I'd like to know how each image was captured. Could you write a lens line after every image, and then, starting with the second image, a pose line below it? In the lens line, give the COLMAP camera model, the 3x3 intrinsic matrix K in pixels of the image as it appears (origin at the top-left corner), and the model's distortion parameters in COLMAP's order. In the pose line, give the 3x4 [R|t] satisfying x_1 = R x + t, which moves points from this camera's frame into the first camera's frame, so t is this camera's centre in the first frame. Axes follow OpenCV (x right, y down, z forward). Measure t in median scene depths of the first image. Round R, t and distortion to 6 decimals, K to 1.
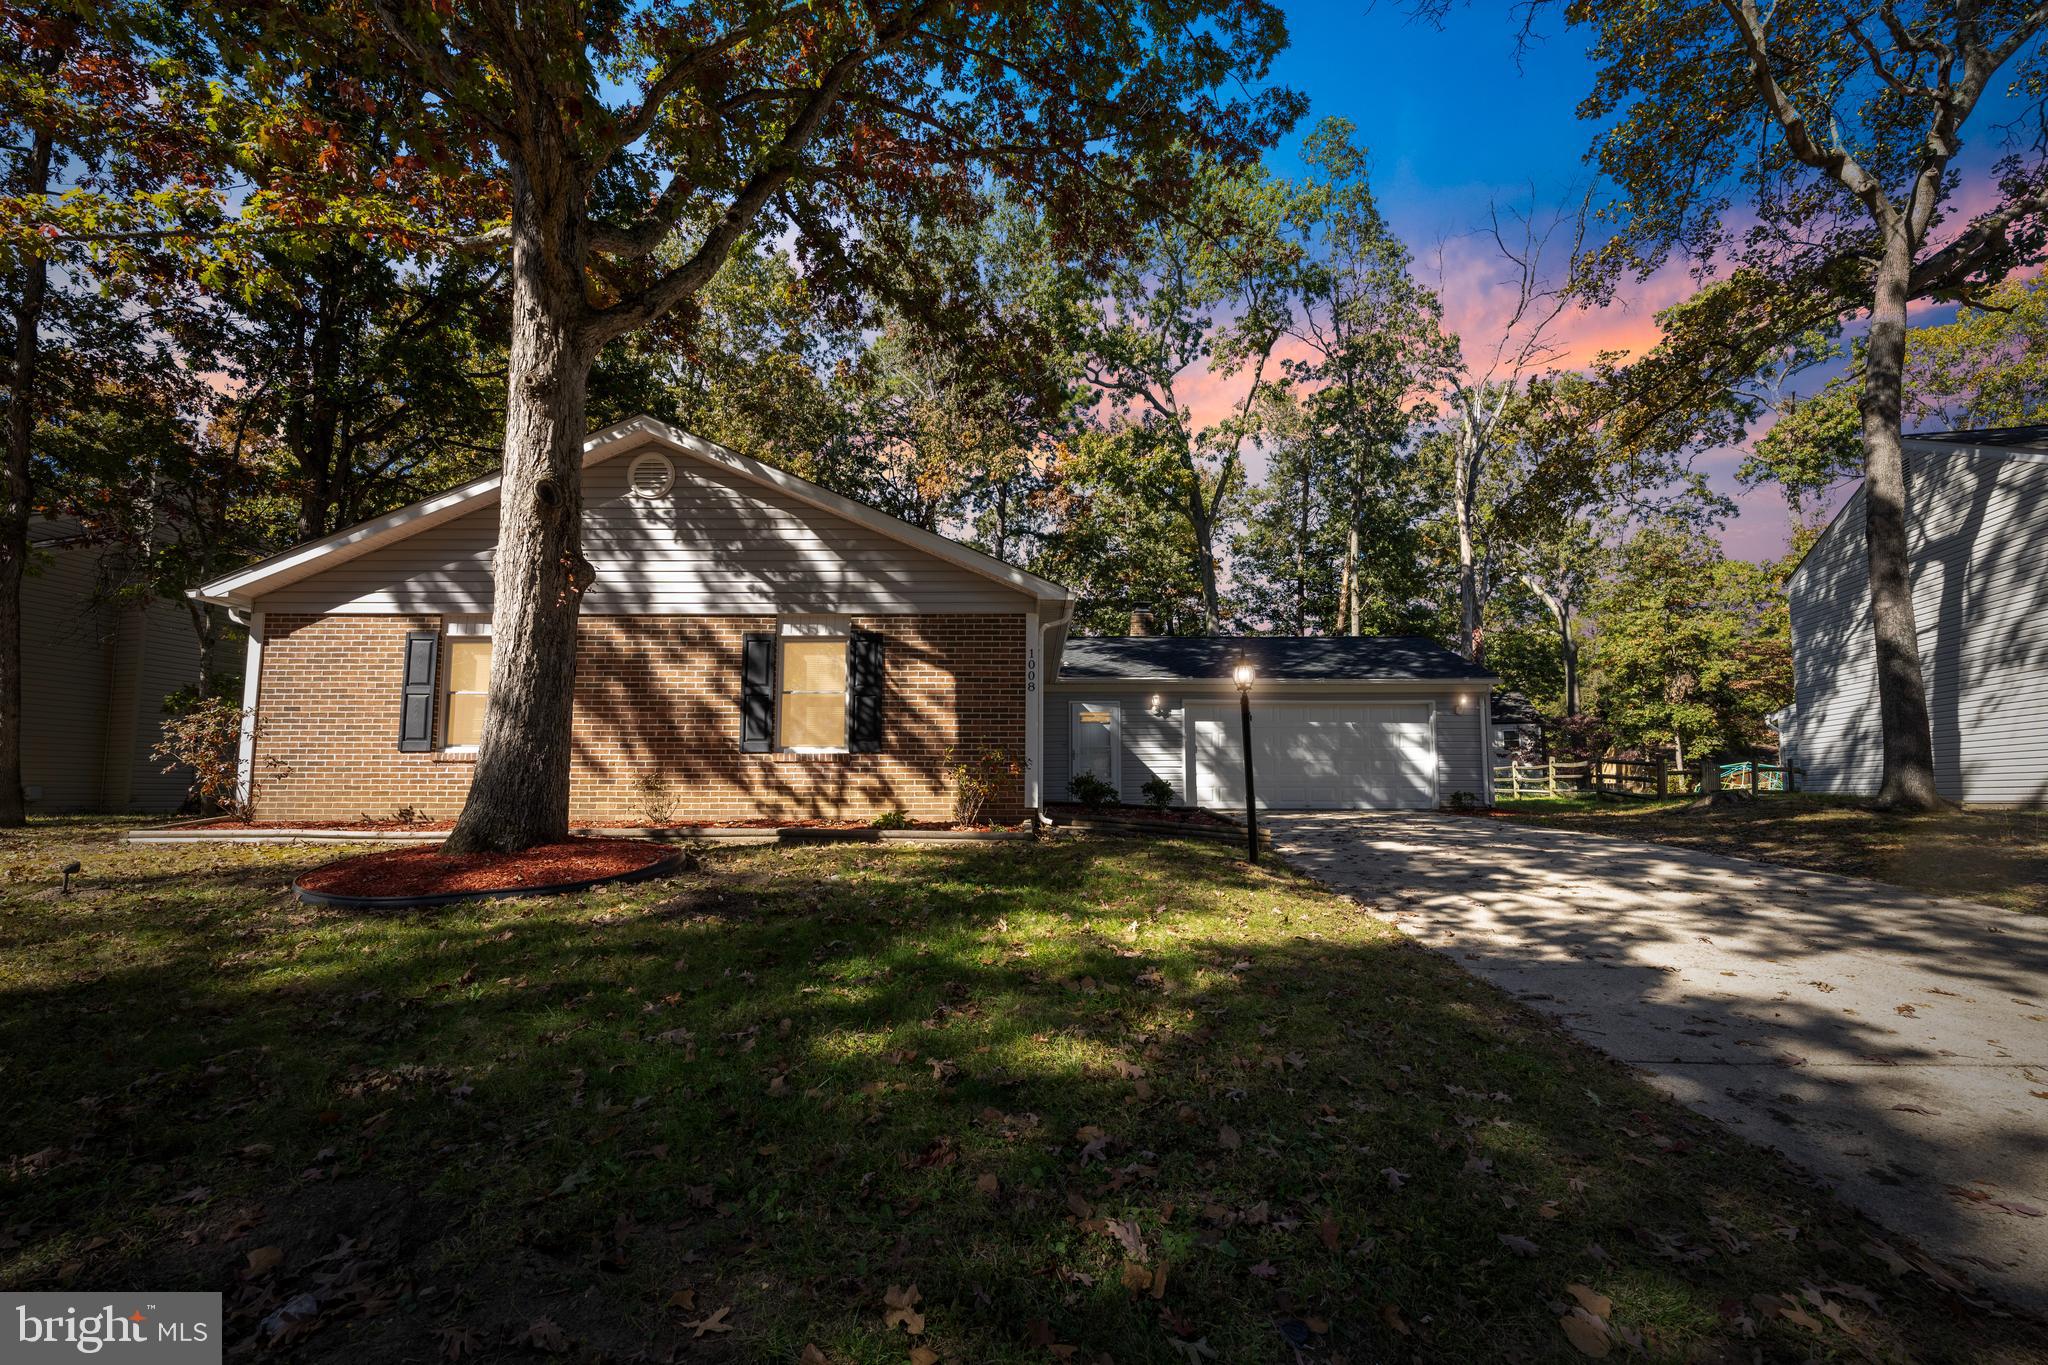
lens RADIAL K [[837.5, 0, 1025.9], [0, 837.5, 728.2], [0, 0, 1]] dist [0.000136, -0.000017]
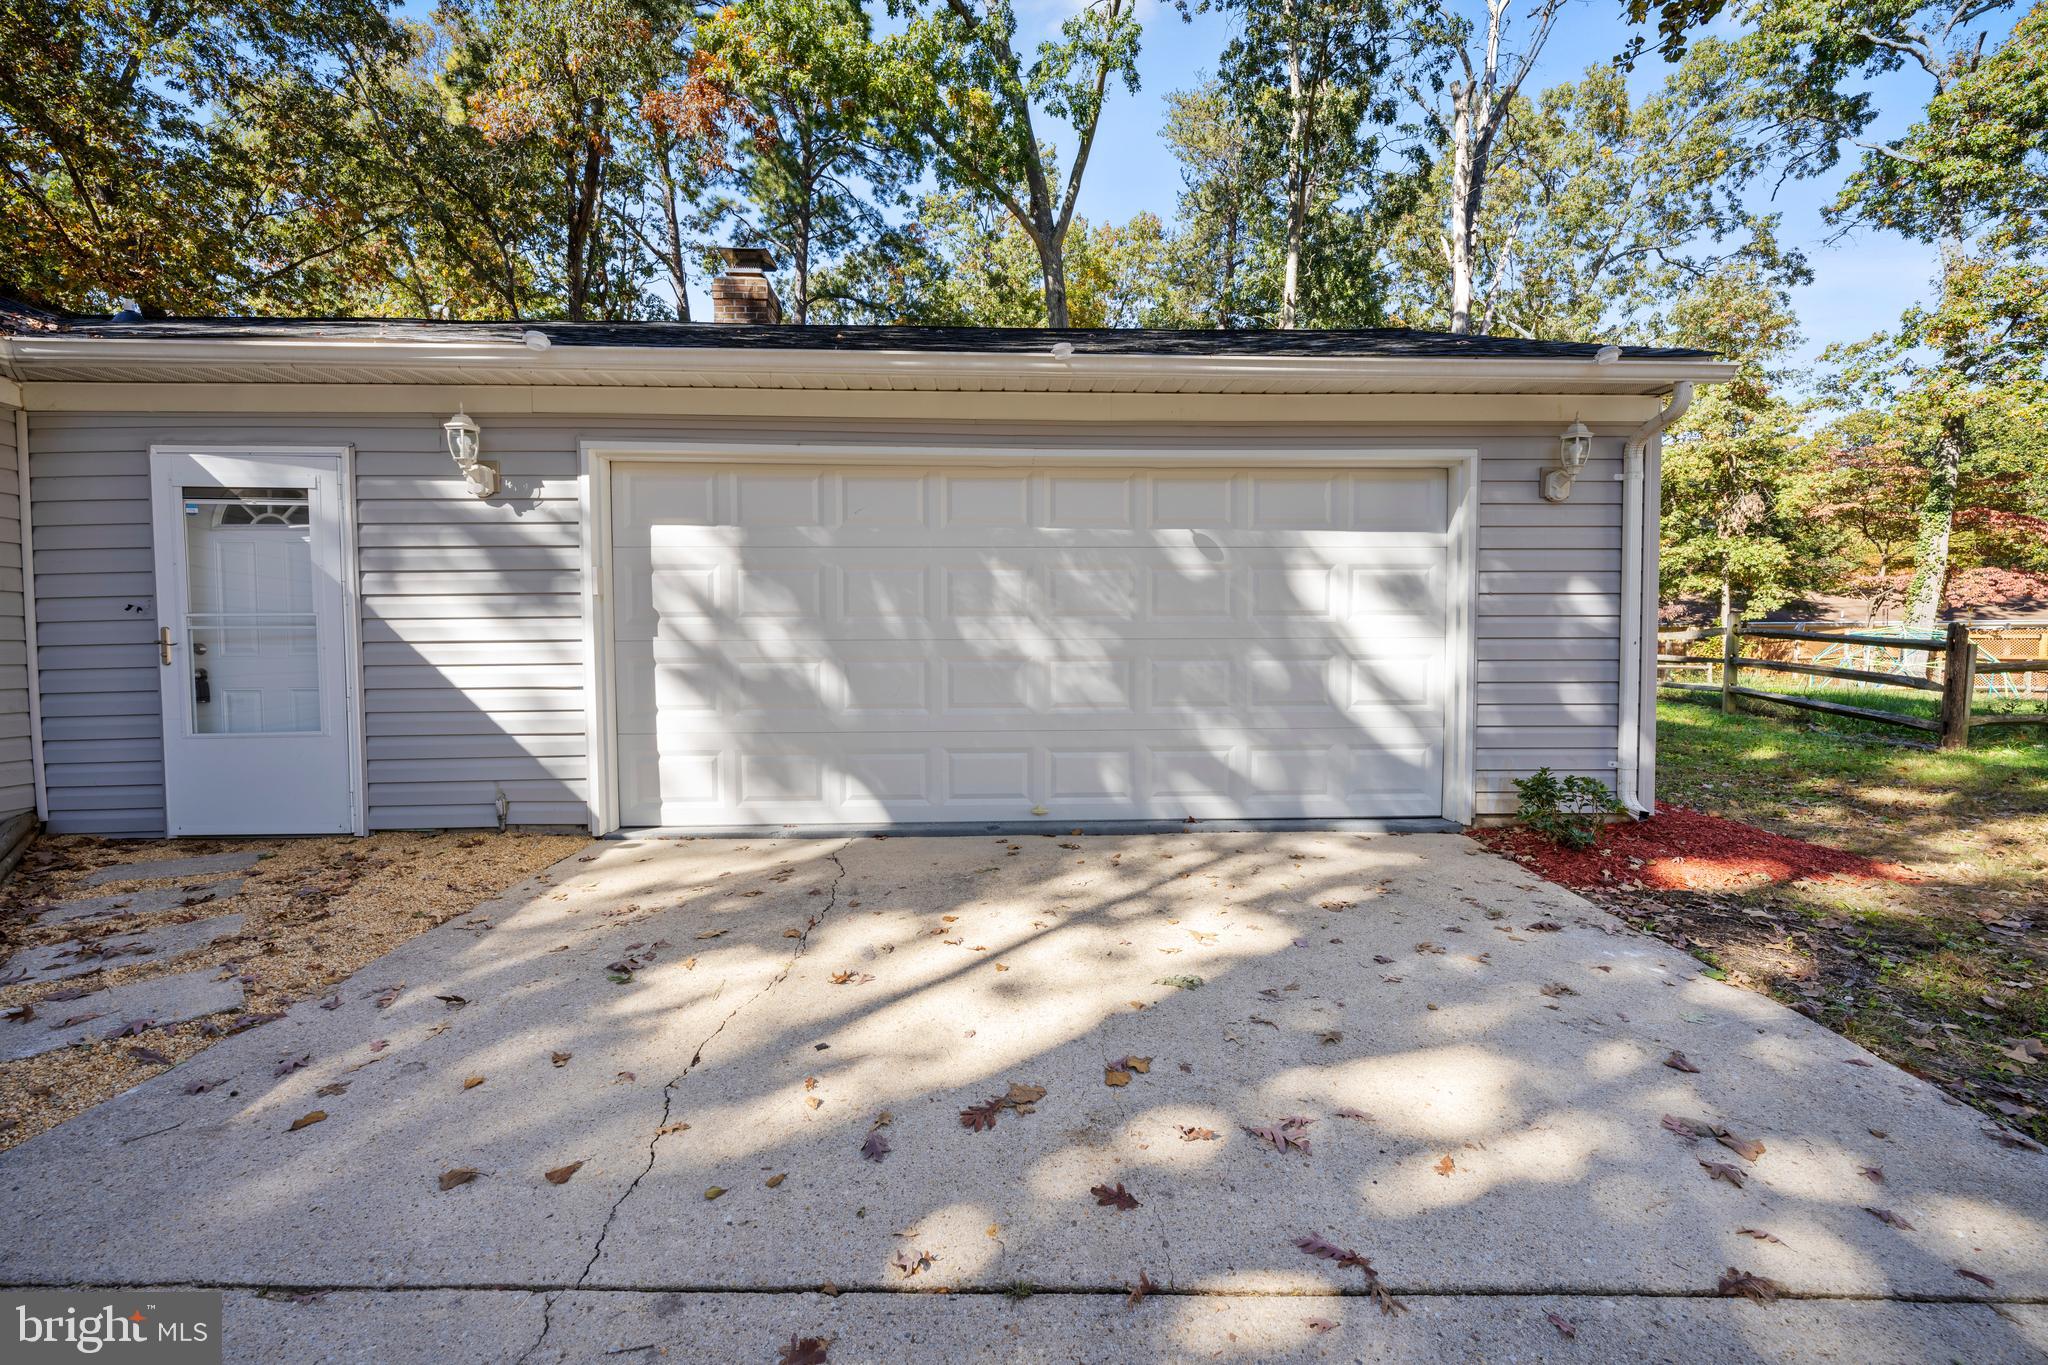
lens RADIAL K [[831.5, 0, 1030.1], [0, 831.5, 676.7], [0, 0, 1]] dist [-0.002083, -0.000092]
pose [[0.998350, -0.003928, 0.057293, 0.154064], [-0.002966, 0.992800, 0.119747, 0.004867], [-0.057351, -0.119719, 0.991150, 0.340651]]
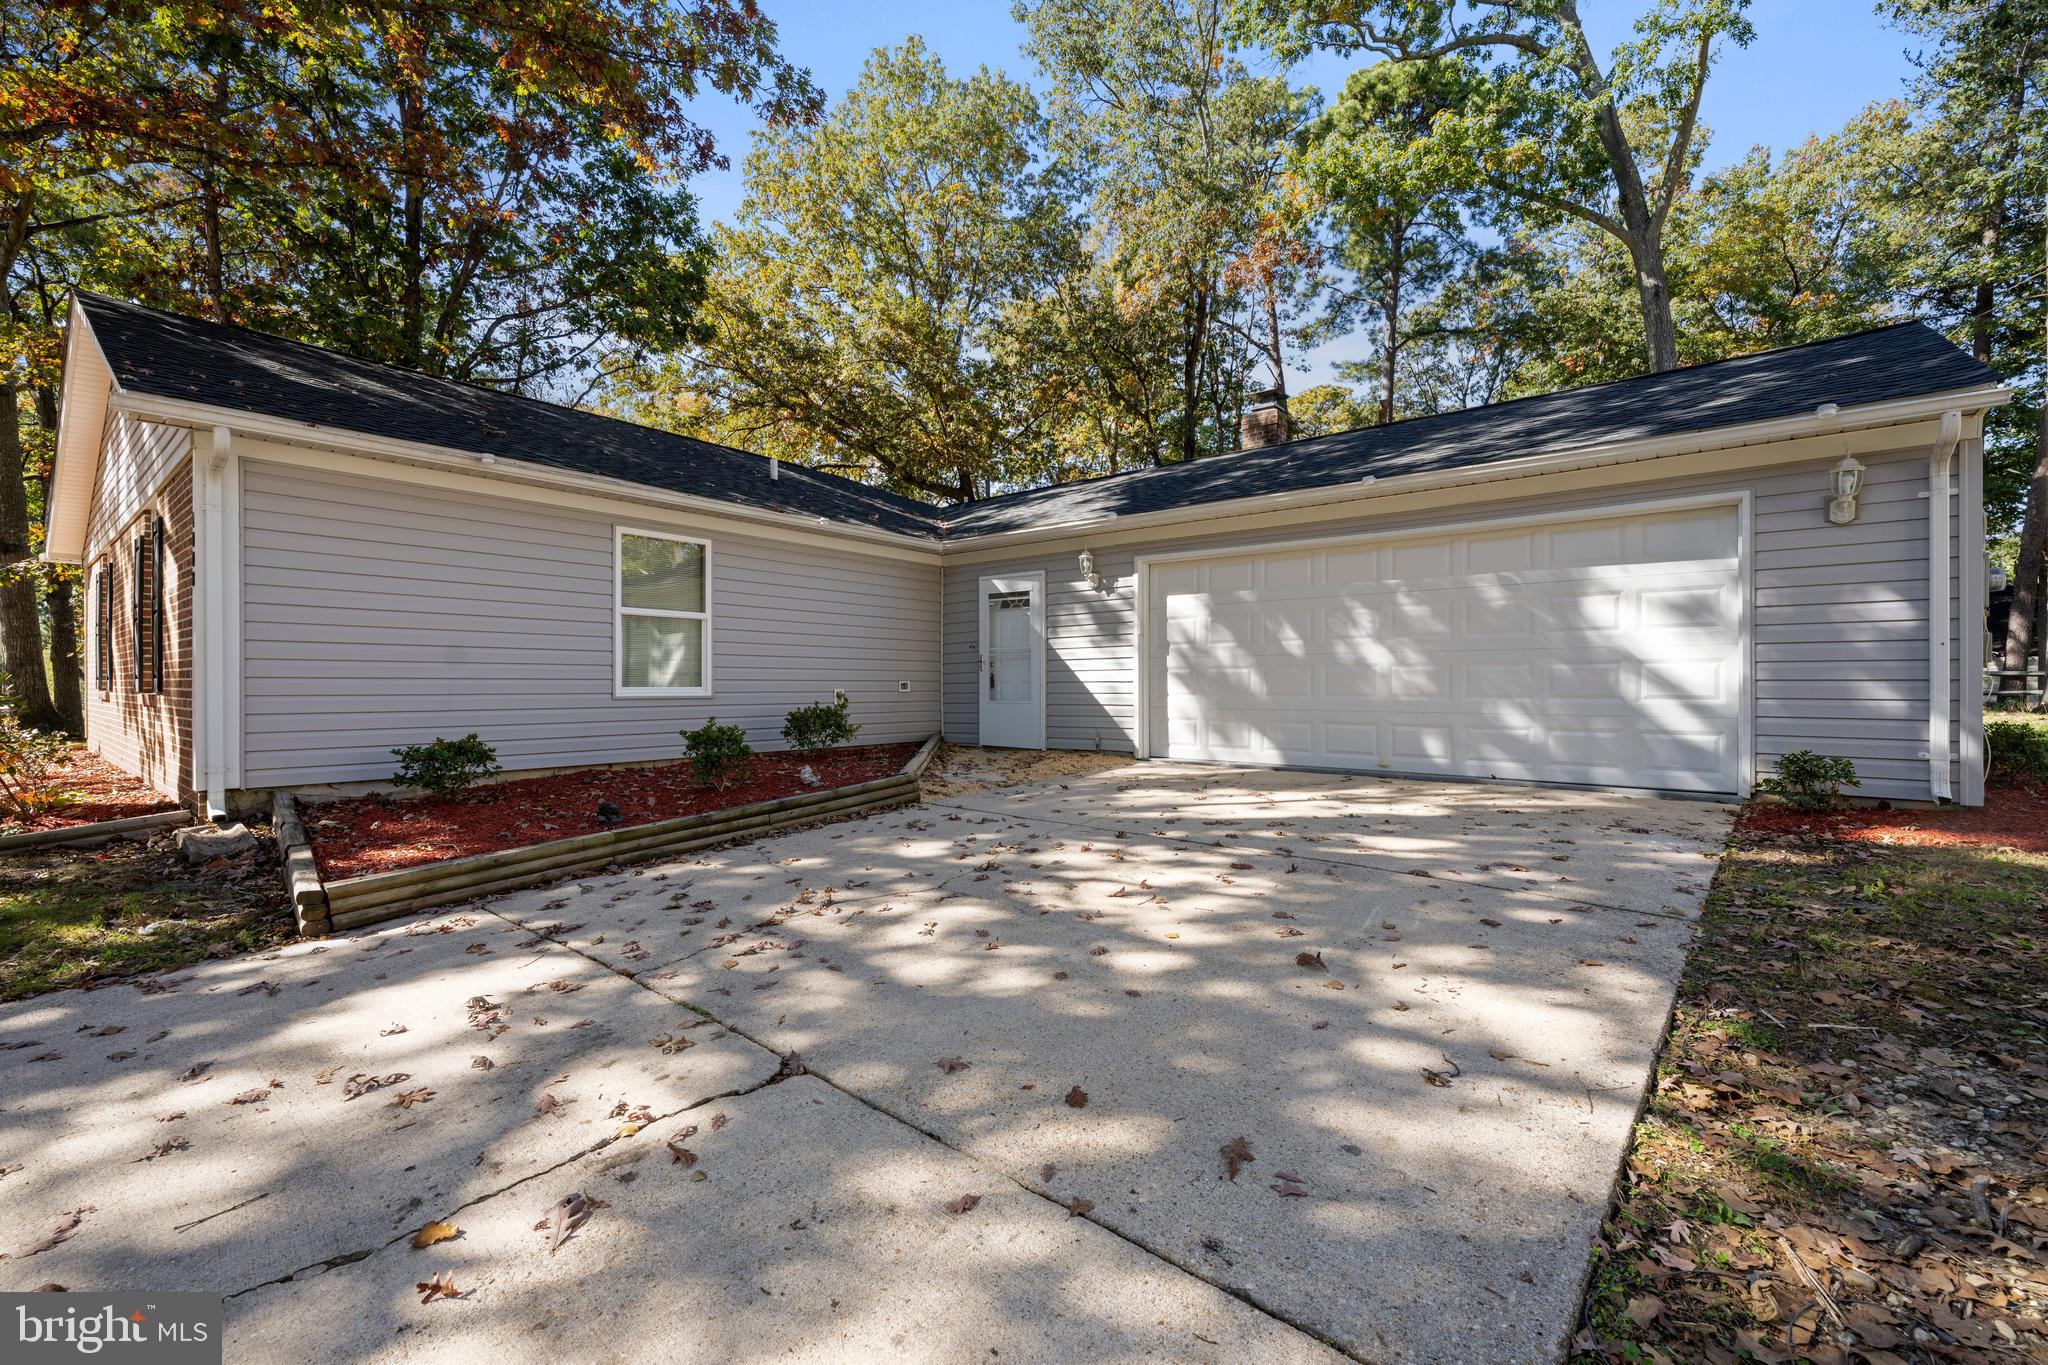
lens RADIAL K [[831.5, 0, 1030.1], [0, 831.5, 676.7], [0, 0, 1]] dist [-0.002083, -0.000092]
pose [[0.790402, -0.004349, -0.612574, 0.225371], [0.053308, 0.996670, 0.061707, 0.003300], [0.610265, -0.081429, 0.788001, 0.250195]]
